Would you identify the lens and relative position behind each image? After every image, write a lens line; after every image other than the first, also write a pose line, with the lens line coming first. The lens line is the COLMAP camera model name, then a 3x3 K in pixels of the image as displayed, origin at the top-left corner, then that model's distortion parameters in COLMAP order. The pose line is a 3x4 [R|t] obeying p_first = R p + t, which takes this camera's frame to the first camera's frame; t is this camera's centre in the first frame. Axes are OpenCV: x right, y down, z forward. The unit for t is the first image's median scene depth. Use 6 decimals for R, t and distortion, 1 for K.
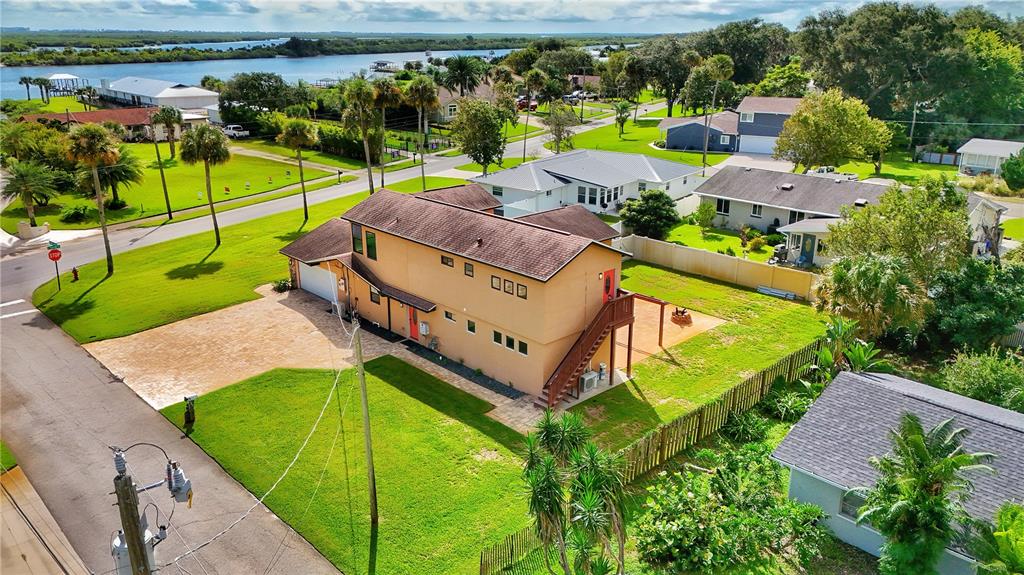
lens RADIAL K [[751.7, 0, 516.5], [0, 751.7, 289.8], [0, 0, 1]] dist [0.012239, 0.000400]
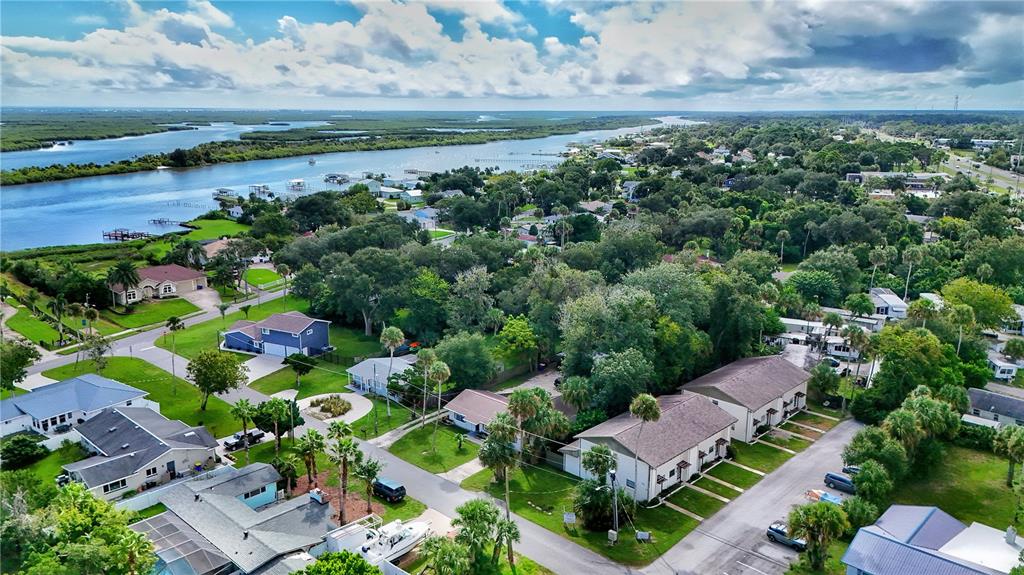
lens RADIAL K [[751.7, 0, 516.5], [0, 751.7, 289.8], [0, 0, 1]] dist [0.012239, 0.000400]
pose [[0.998408, -0.006292, 0.056044, 0.698610], [0.011392, 0.995773, -0.091141, -0.169630], [-0.055234, 0.091634, 0.994260, -0.458550]]
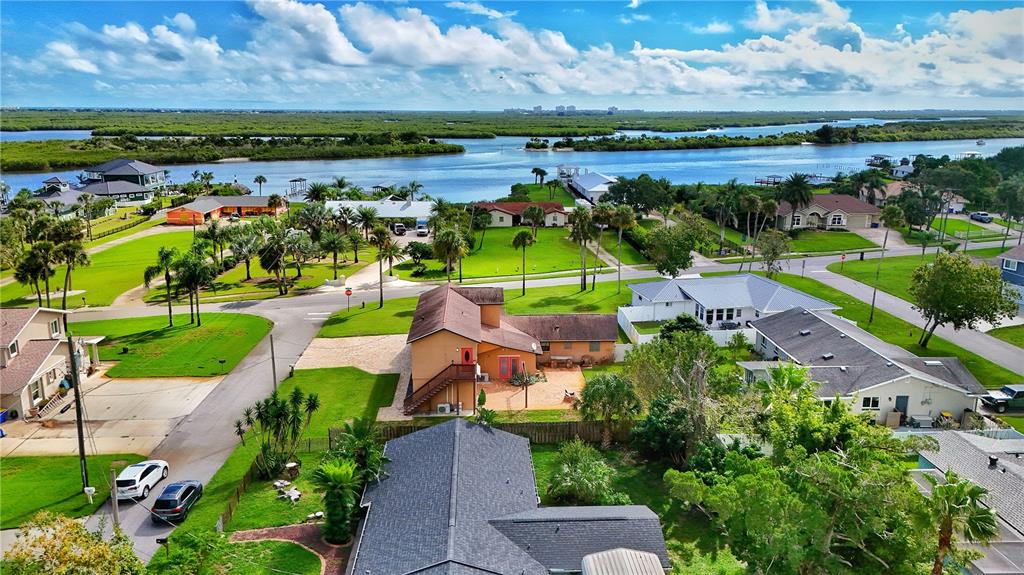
lens RADIAL K [[751.7, 0, 516.5], [0, 751.7, 289.8], [0, 0, 1]] dist [0.012239, 0.000400]
pose [[0.751396, 0.148723, -0.642873, 0.447564], [-0.209258, 0.977687, -0.018403, -0.051658], [0.625792, 0.148355, 0.765752, -0.090818]]
